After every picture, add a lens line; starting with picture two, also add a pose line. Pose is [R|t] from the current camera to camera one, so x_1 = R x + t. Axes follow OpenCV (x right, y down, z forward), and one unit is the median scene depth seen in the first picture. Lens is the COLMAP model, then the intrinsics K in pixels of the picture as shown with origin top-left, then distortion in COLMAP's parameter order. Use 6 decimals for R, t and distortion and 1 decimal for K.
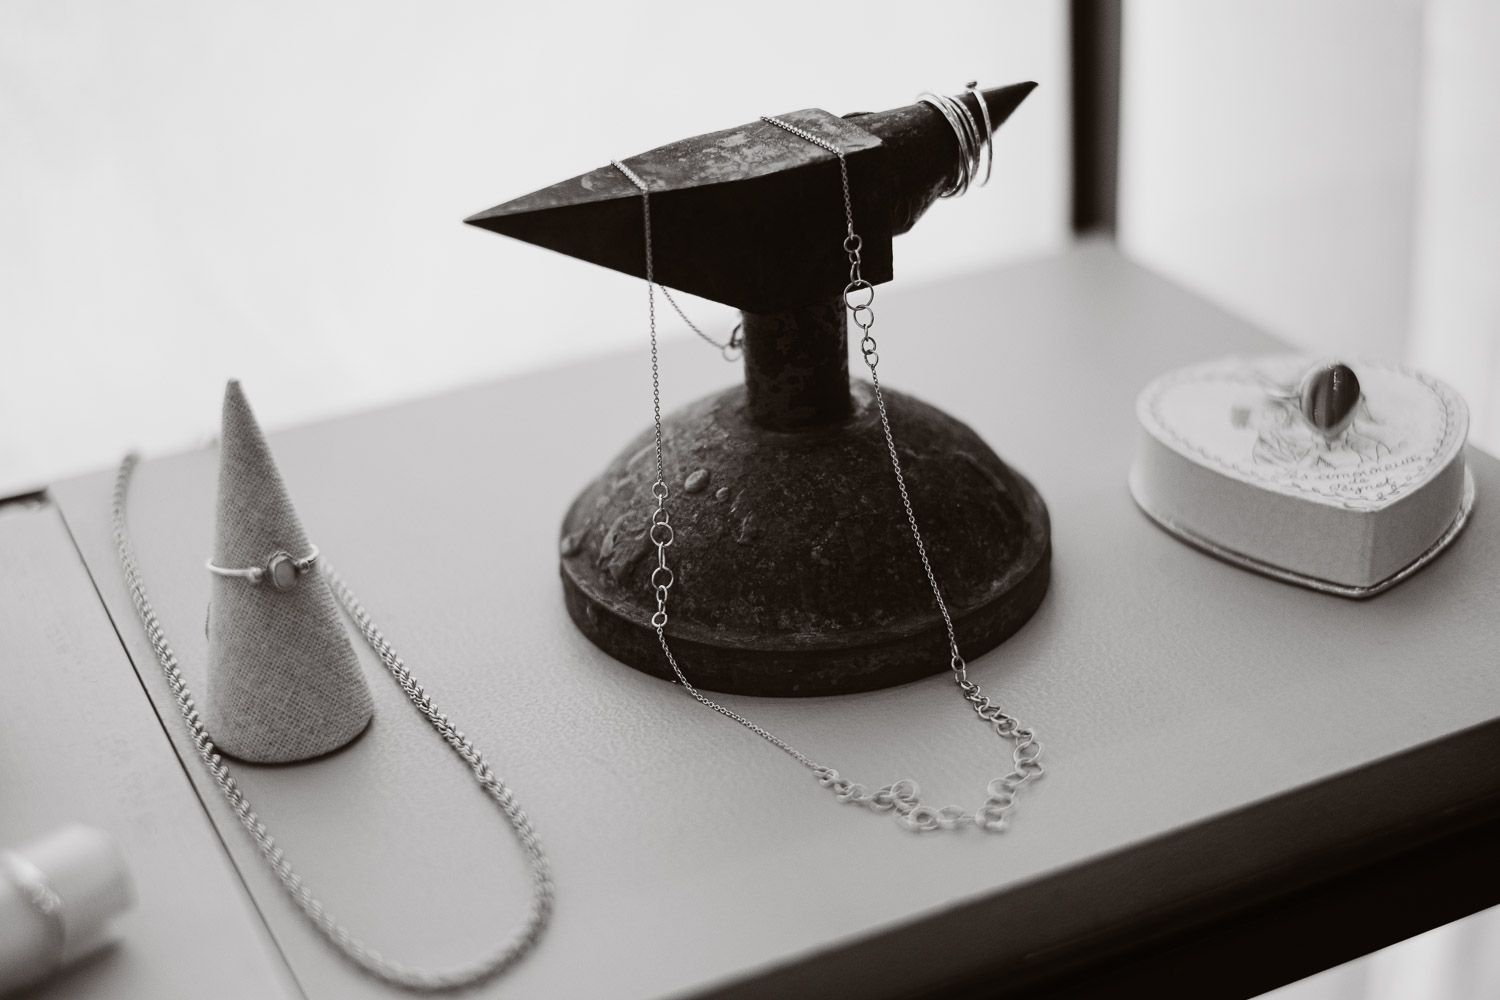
lens RADIAL K [[2283.9, 0, 750.0], [0, 2283.9, 500.0], [0, 0, 1]] dist [-0.020251, -0.870321]
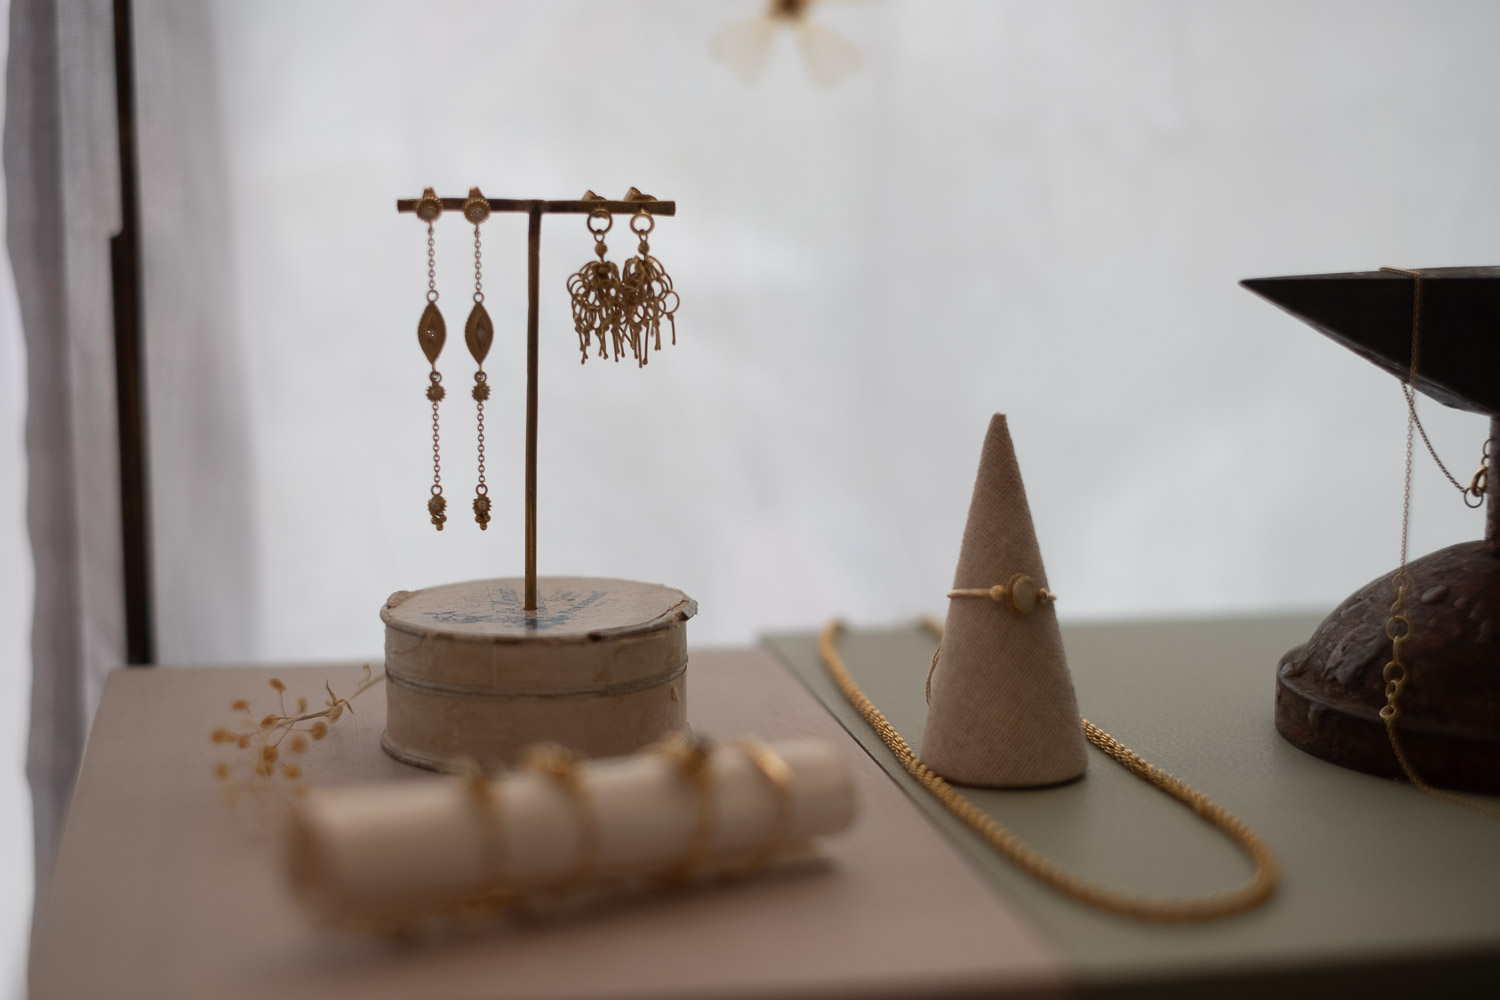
lens RADIAL K [[2283.9, 0, 750.0], [0, 2283.9, 500.0], [0, 0, 1]] dist [-0.020251, -0.870321]
pose [[0.958758, 0.087796, -0.270325, -0.046223], [-0.156312, 0.957221, -0.243504, 0.236302], [0.237382, 0.275717, 0.931467, 0.008690]]
